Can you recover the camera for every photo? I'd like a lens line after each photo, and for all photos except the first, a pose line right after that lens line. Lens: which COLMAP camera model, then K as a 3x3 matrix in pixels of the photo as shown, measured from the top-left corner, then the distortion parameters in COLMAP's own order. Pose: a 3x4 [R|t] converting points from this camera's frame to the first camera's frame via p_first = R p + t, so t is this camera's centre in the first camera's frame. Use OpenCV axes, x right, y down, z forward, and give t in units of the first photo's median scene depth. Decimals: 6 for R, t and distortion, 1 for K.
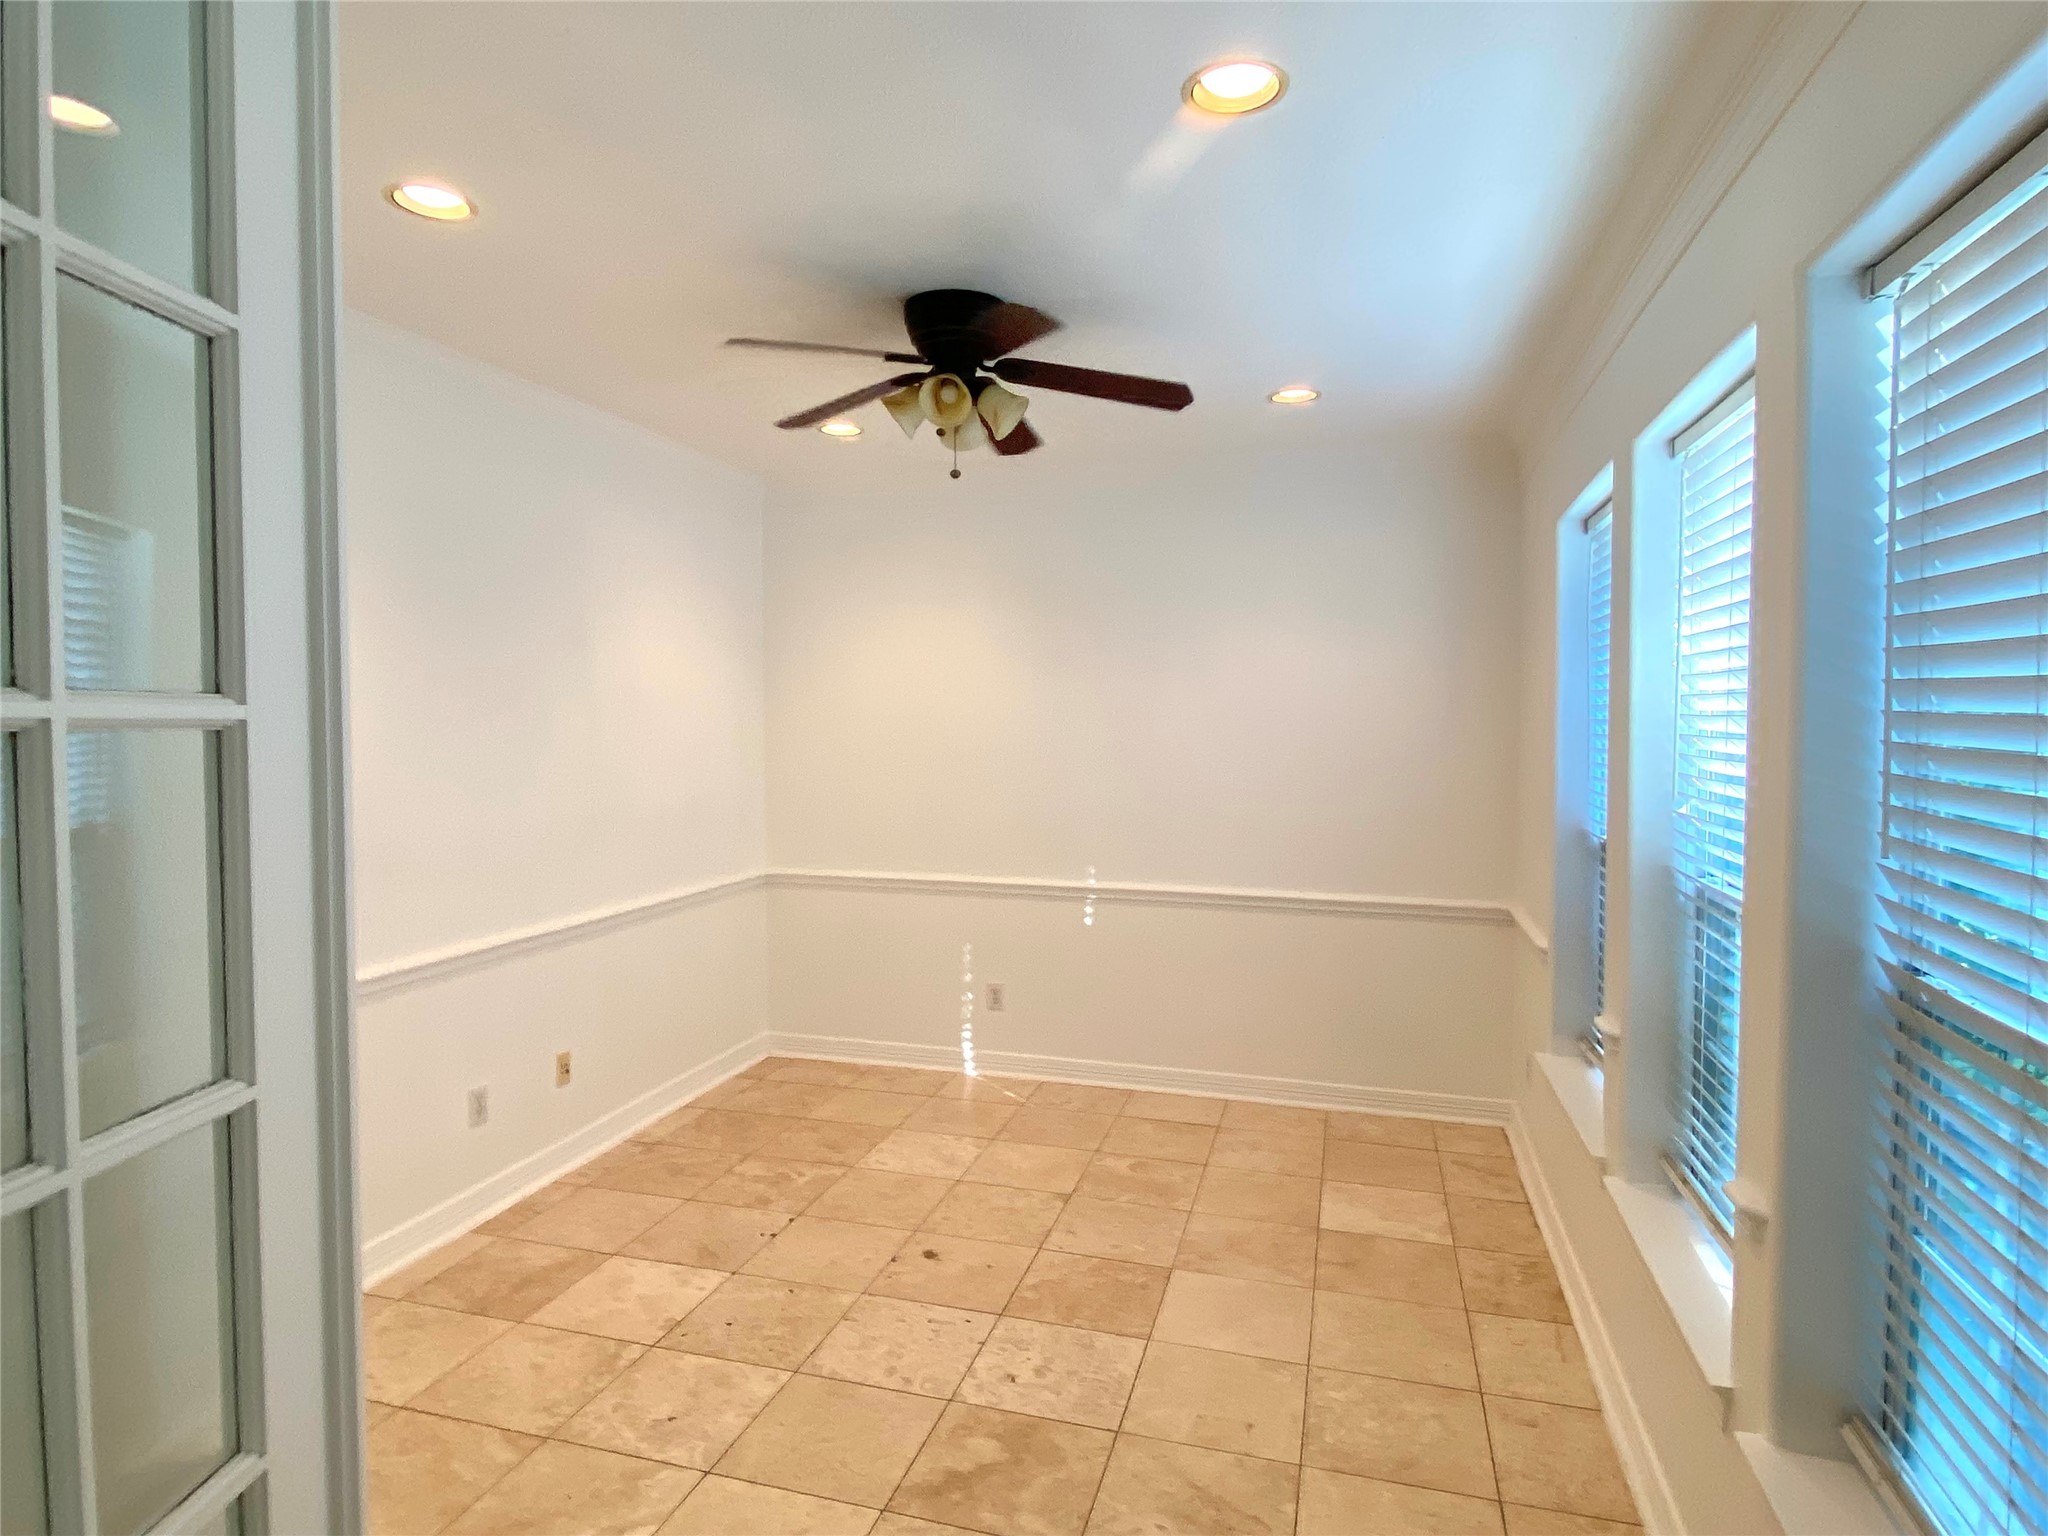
lens RADIAL K [[1142.7, 0, 1027.4], [0, 1142.7, 764.2], [0, 0, 1]] dist [0.000816, -0.001302]
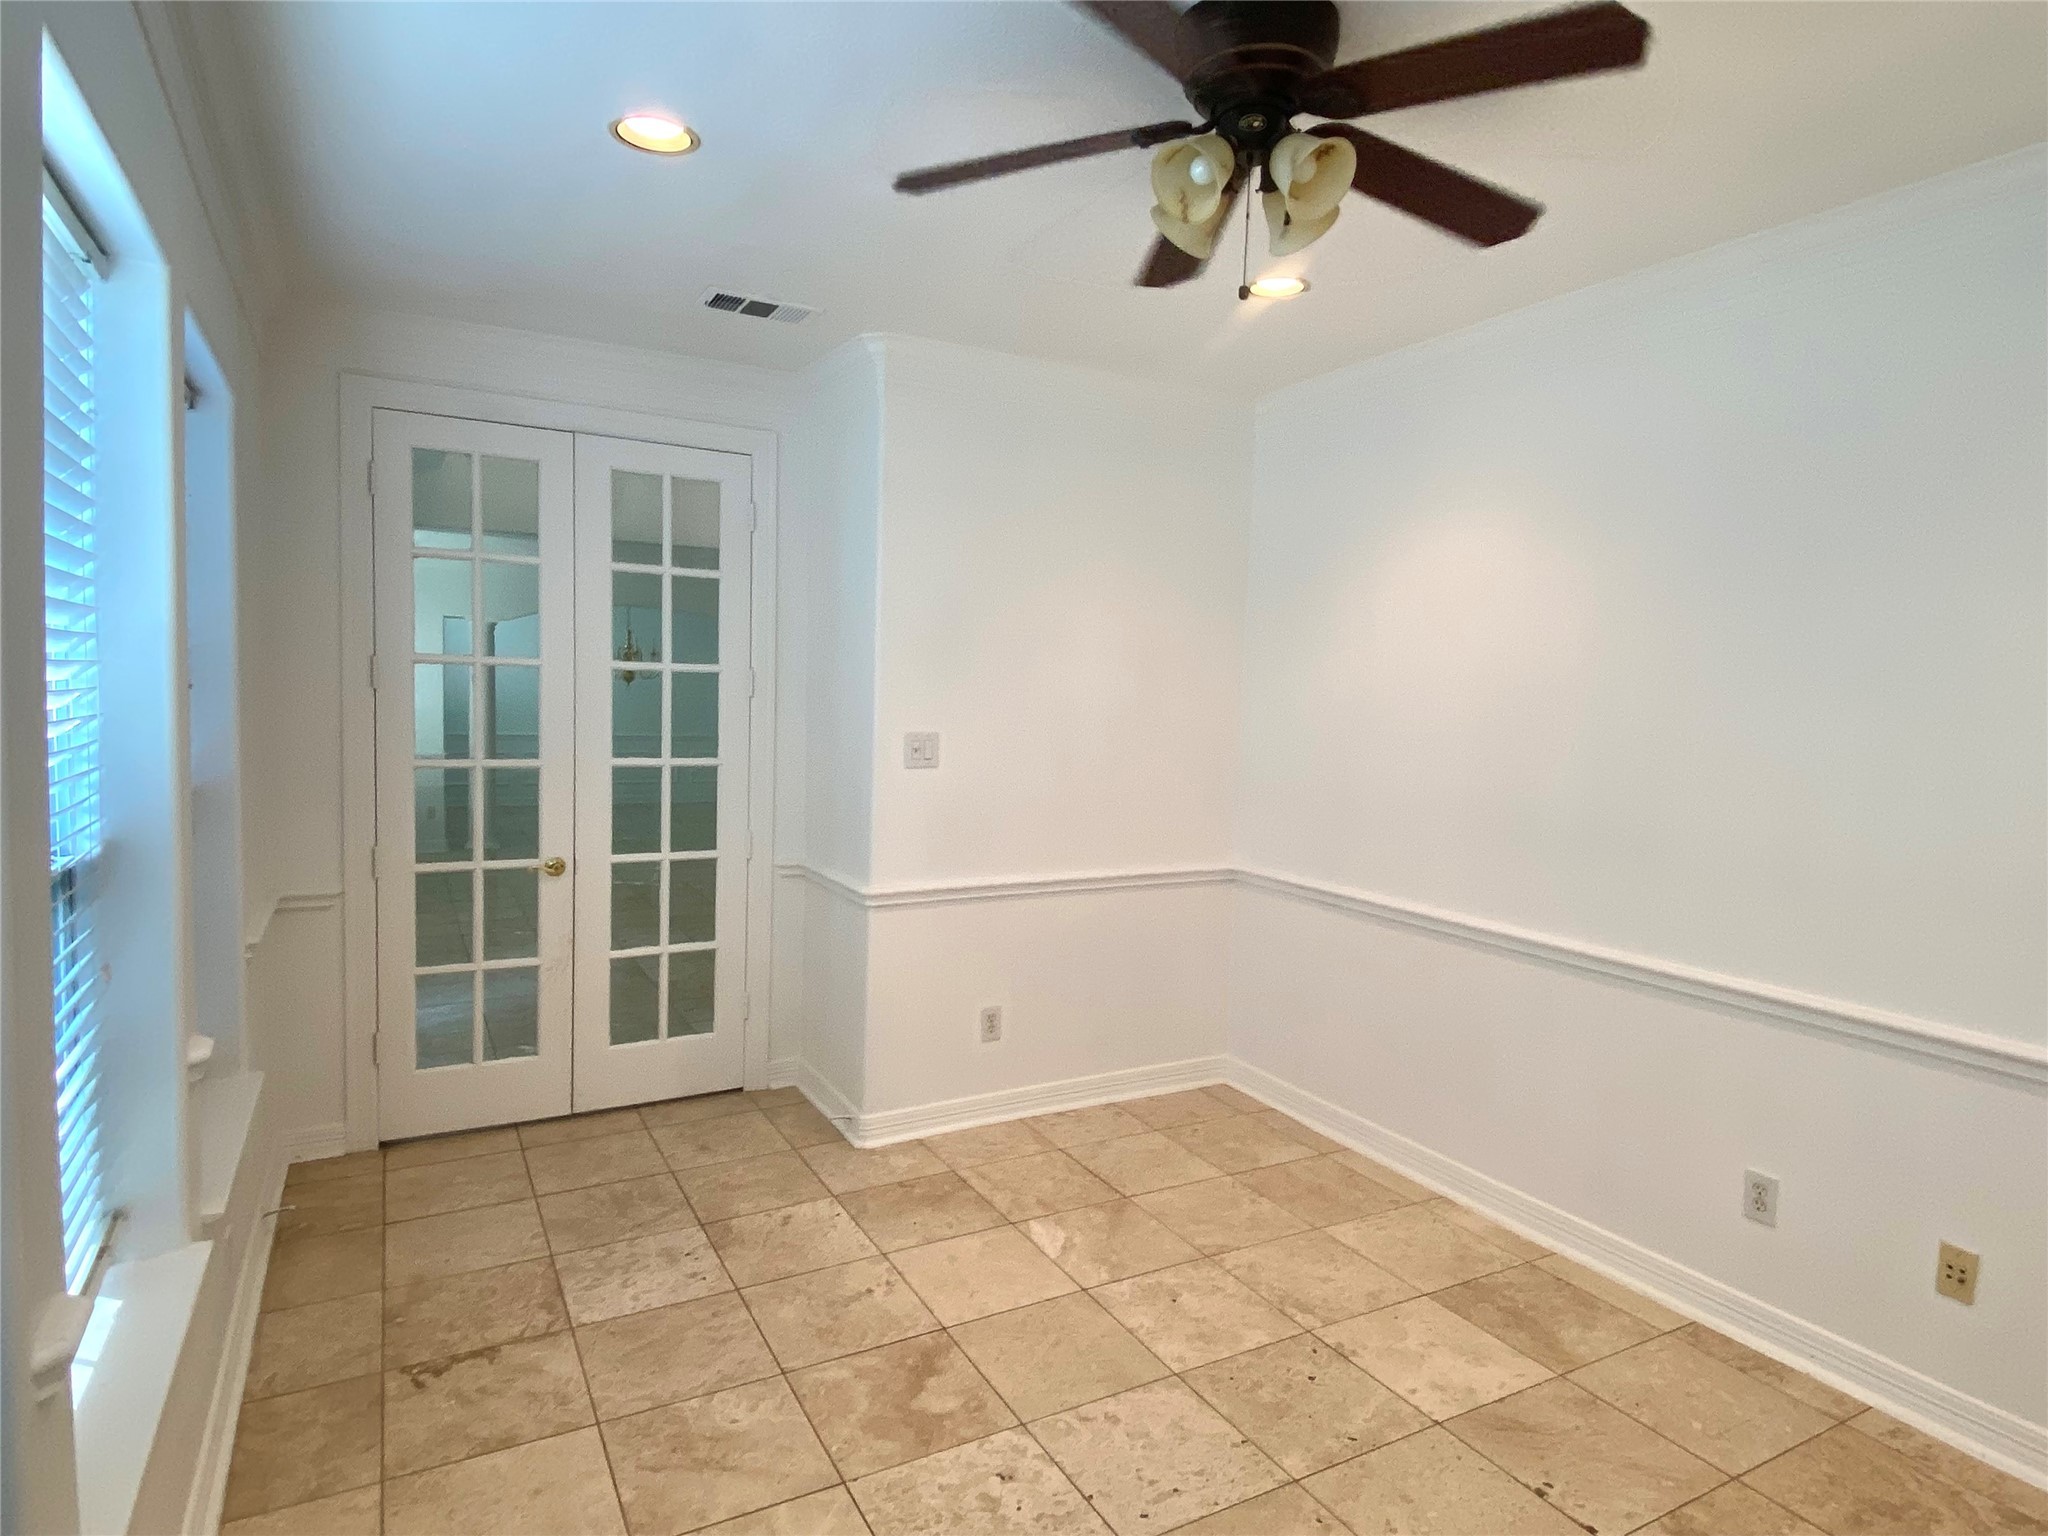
lens RADIAL K [[1142.7, 0, 1028.2], [0, 1142.7, 766.4], [0, 0, 1]] dist [0.000816, -0.001302]
pose [[-0.706363, 0.024251, -0.707434, 0.550457], [-0.056871, 0.994238, 0.090867, -0.047065], [0.705561, 0.104417, -0.700914, 1.554233]]
